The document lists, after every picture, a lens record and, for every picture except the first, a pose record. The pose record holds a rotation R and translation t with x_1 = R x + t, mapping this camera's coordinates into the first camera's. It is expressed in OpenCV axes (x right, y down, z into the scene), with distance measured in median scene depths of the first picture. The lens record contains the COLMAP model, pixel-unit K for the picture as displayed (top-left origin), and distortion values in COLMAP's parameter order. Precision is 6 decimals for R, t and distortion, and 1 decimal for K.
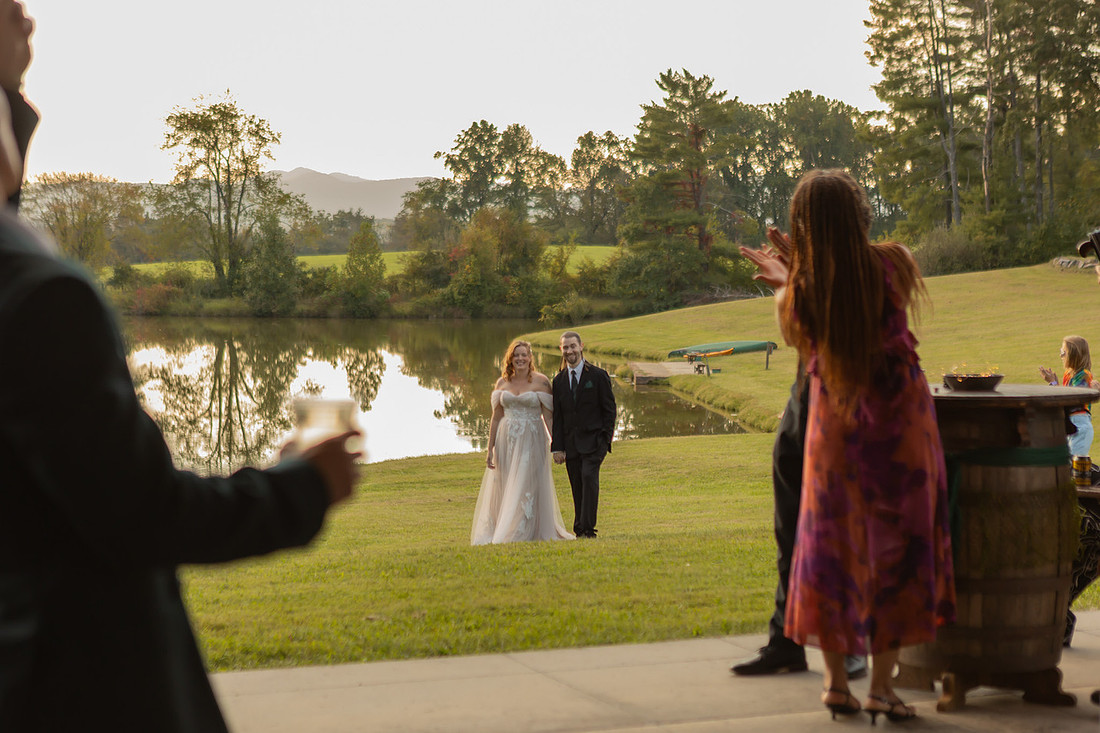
lens RADIAL K [[2148.2, 0, 553.9], [0, 2148.2, 333.9], [0, 0, 1]] dist [-0.022358, 0.000000]
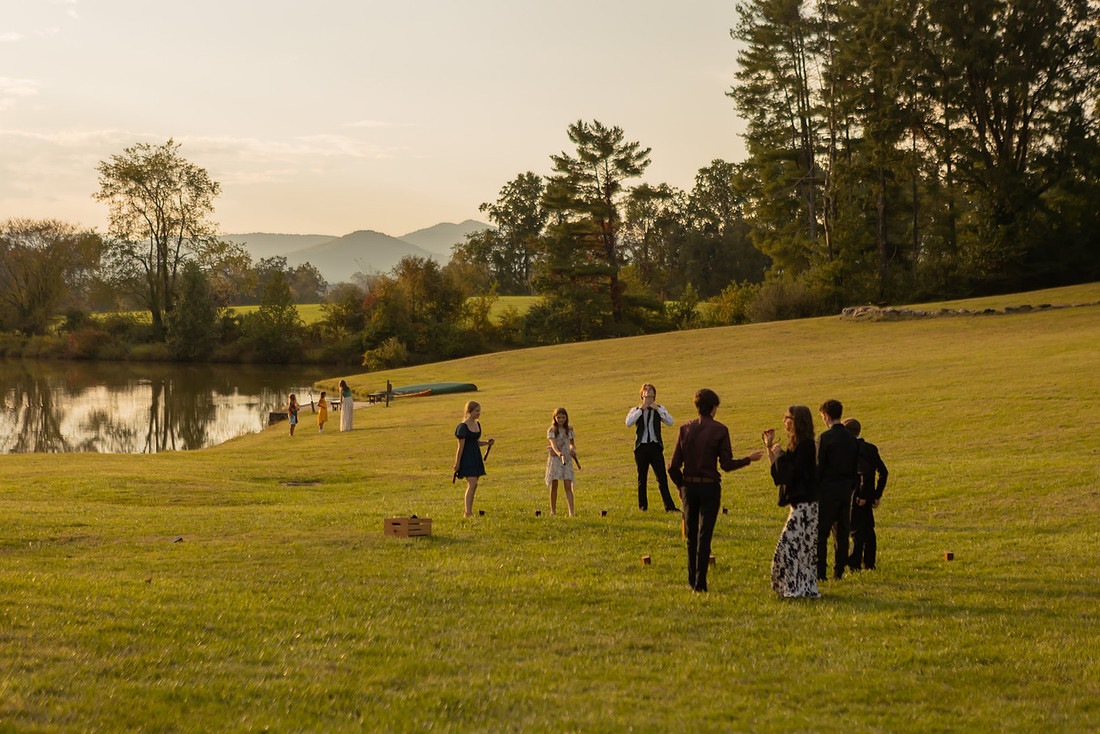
lens RADIAL K [[2148.2, 0, 553.9], [0, 2148.2, 356.7], [0, 0, 1]] dist [-0.022358, 0.000000]
pose [[0.996713, 0.009226, -0.080482, 0.117784], [-0.010388, 0.999848, -0.014026, 0.002071], [0.080341, 0.014816, 0.996657, -0.008948]]
